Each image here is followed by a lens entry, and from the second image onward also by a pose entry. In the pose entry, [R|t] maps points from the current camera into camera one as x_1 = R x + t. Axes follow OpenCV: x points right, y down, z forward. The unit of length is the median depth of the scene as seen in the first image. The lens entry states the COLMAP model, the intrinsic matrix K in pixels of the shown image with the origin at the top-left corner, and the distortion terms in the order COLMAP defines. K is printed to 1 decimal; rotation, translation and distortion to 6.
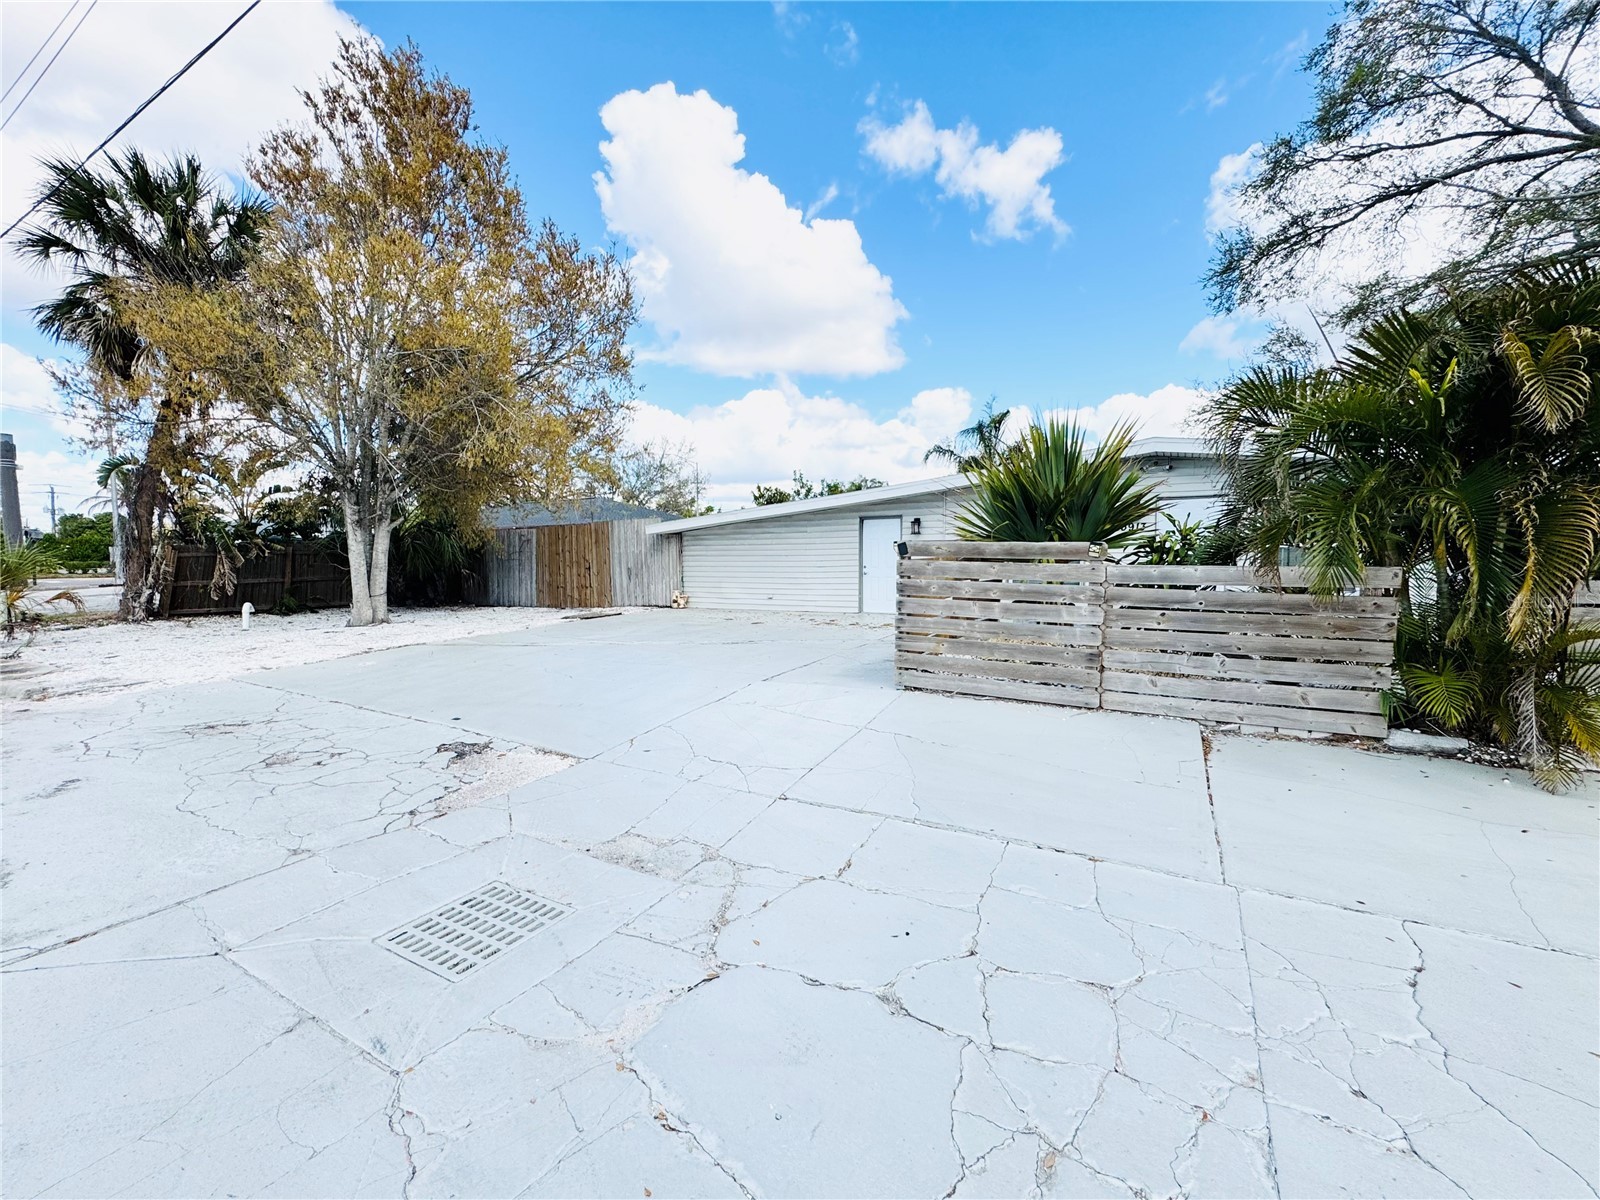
lens RADIAL K [[640.8, 0, 799.9], [0, 640.8, 597.1], [0, 0, 1]] dist [-0.003384, 0.000140]
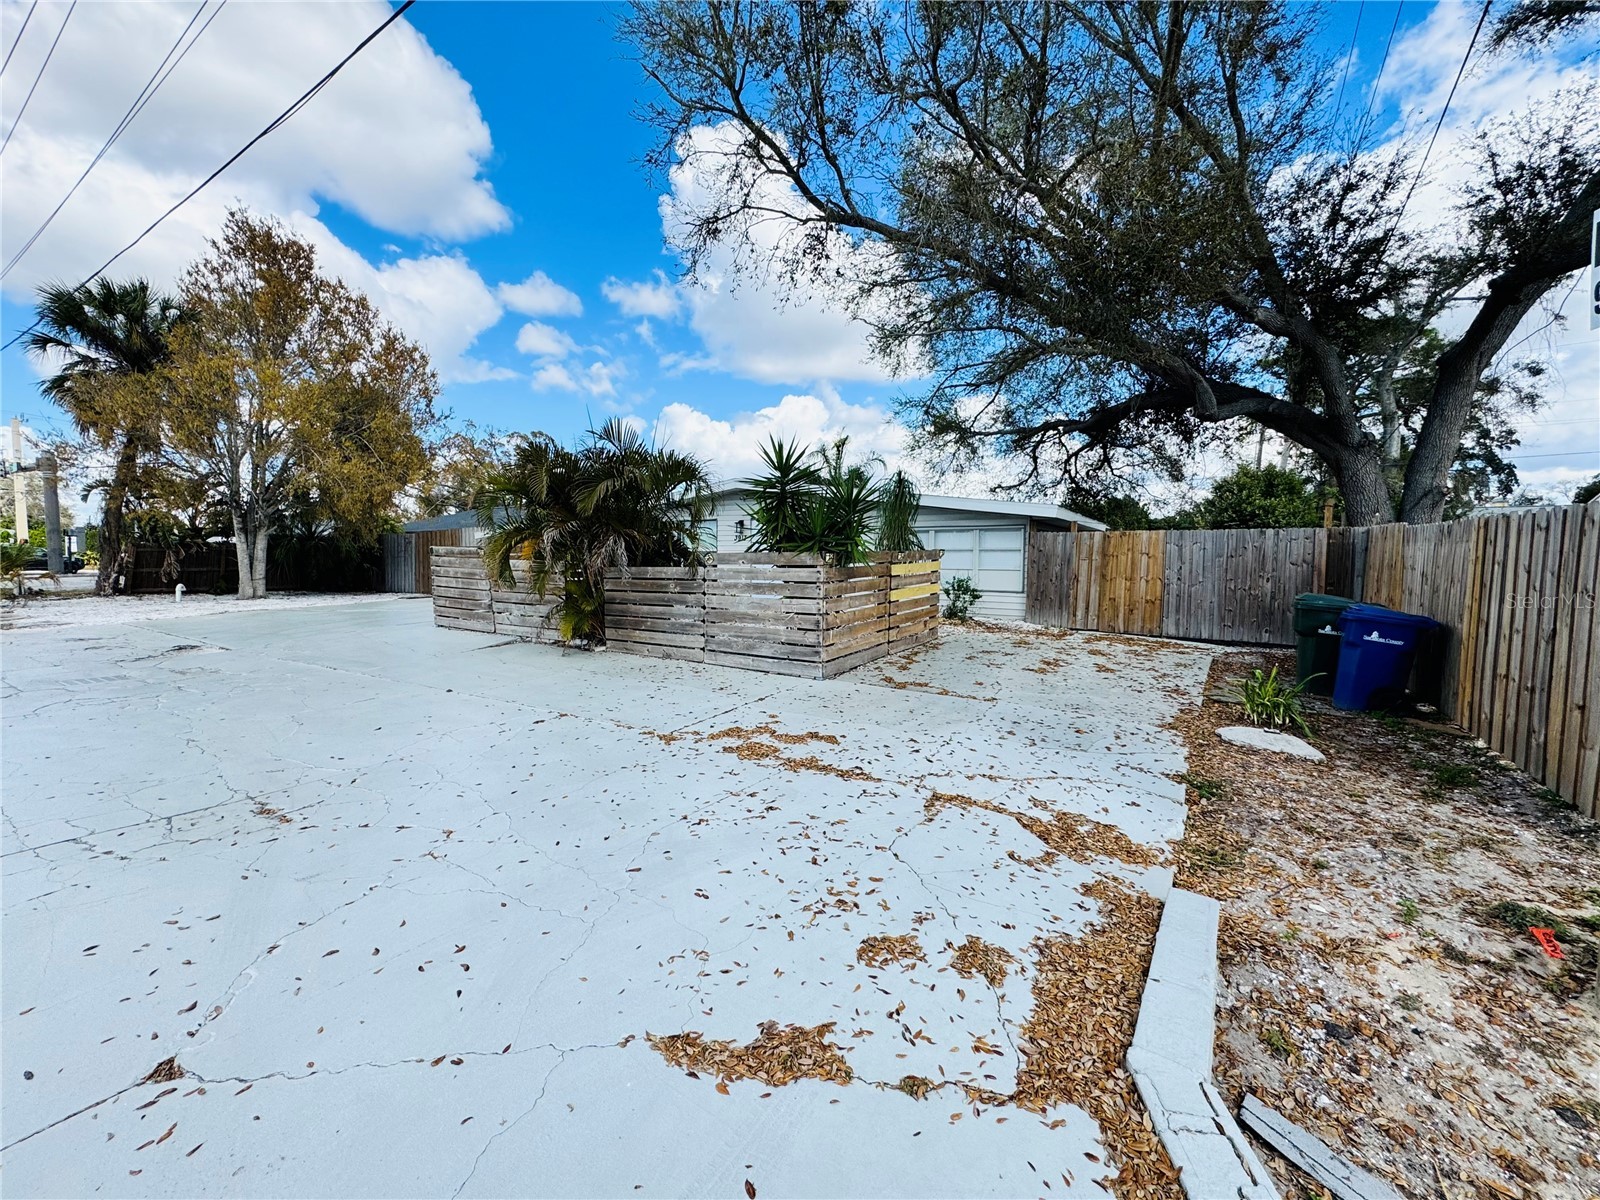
lens RADIAL K [[640.8, 0, 799.5], [0, 640.8, 598.8], [0, 0, 1]] dist [-0.003384, 0.000140]
pose [[0.998511, 0.017021, -0.051824, 0.686986], [-0.017373, 0.999829, -0.006363, 0.031518], [0.051707, 0.007254, 0.998636, -0.407291]]
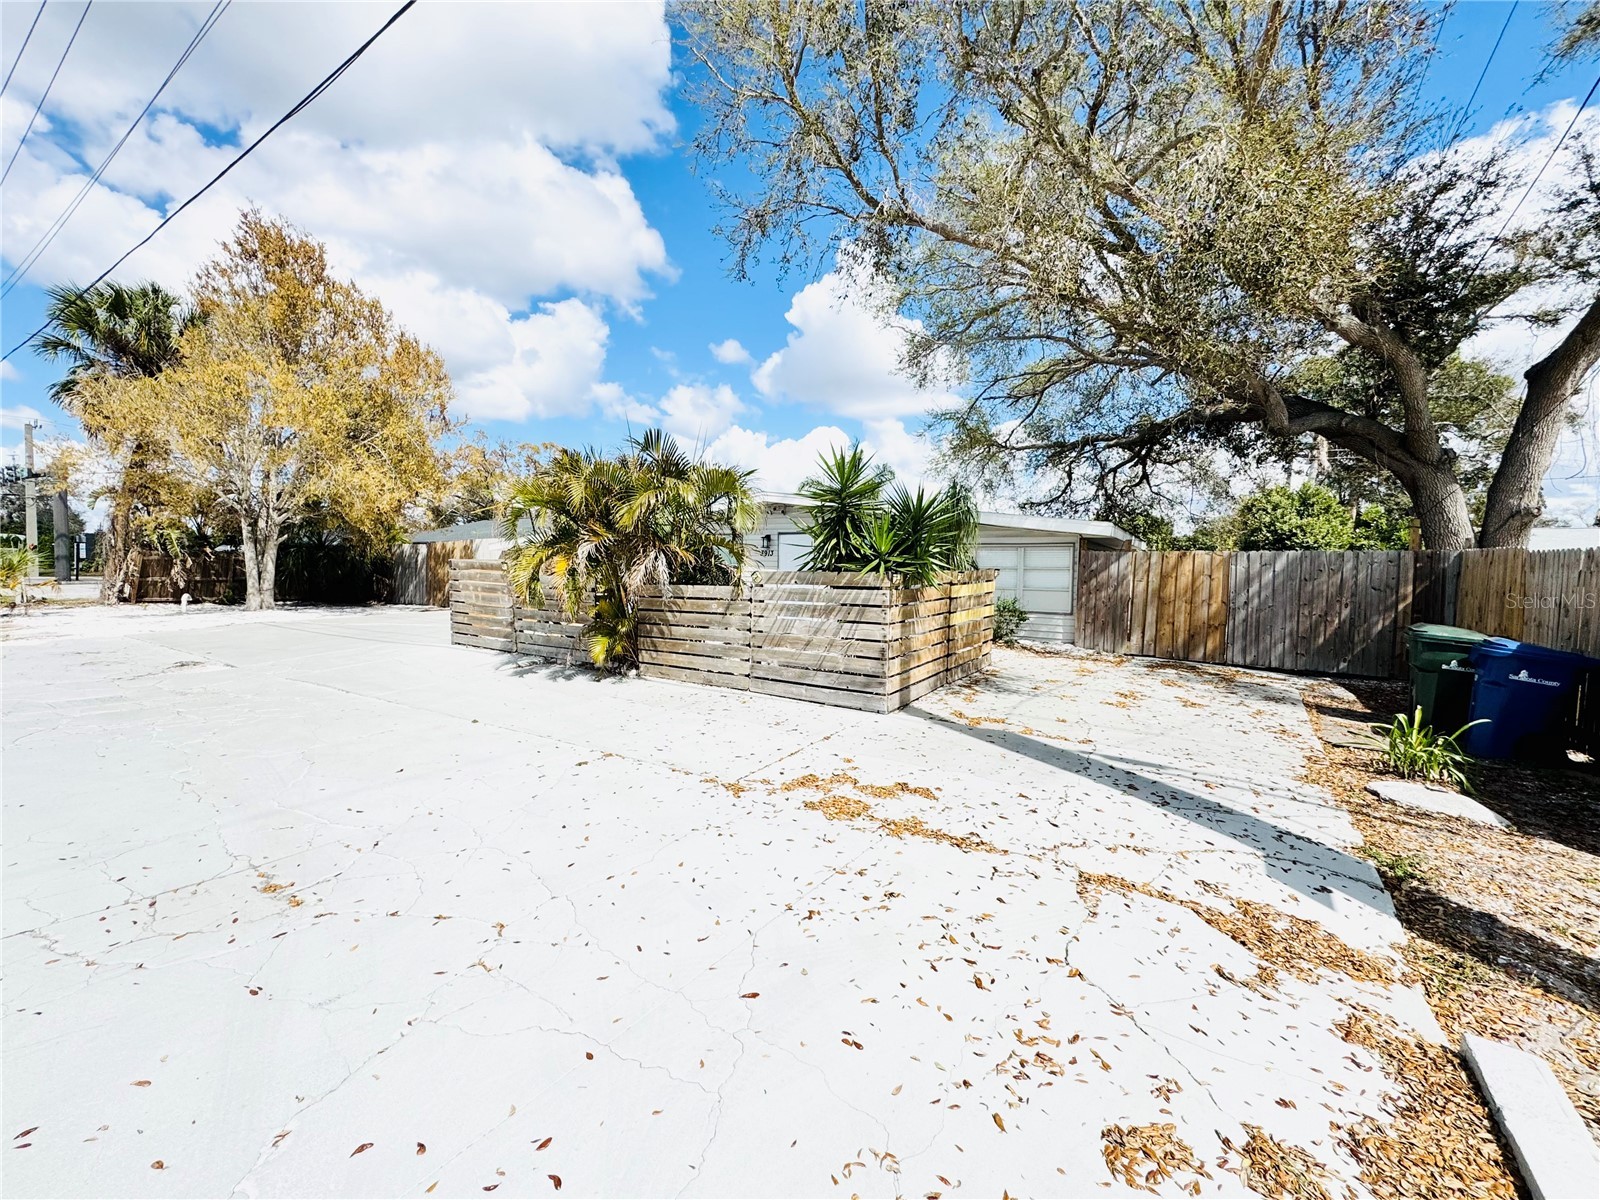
lens RADIAL K [[640.8, 0, 804.5], [0, 640.8, 606.6], [0, 0, 1]] dist [-0.003384, 0.000140]
pose [[0.998131, 0.027618, -0.054512, 0.637357], [-0.028516, 0.999469, -0.015765, 0.023160], [0.054047, 0.017290, 0.998389, -0.355555]]
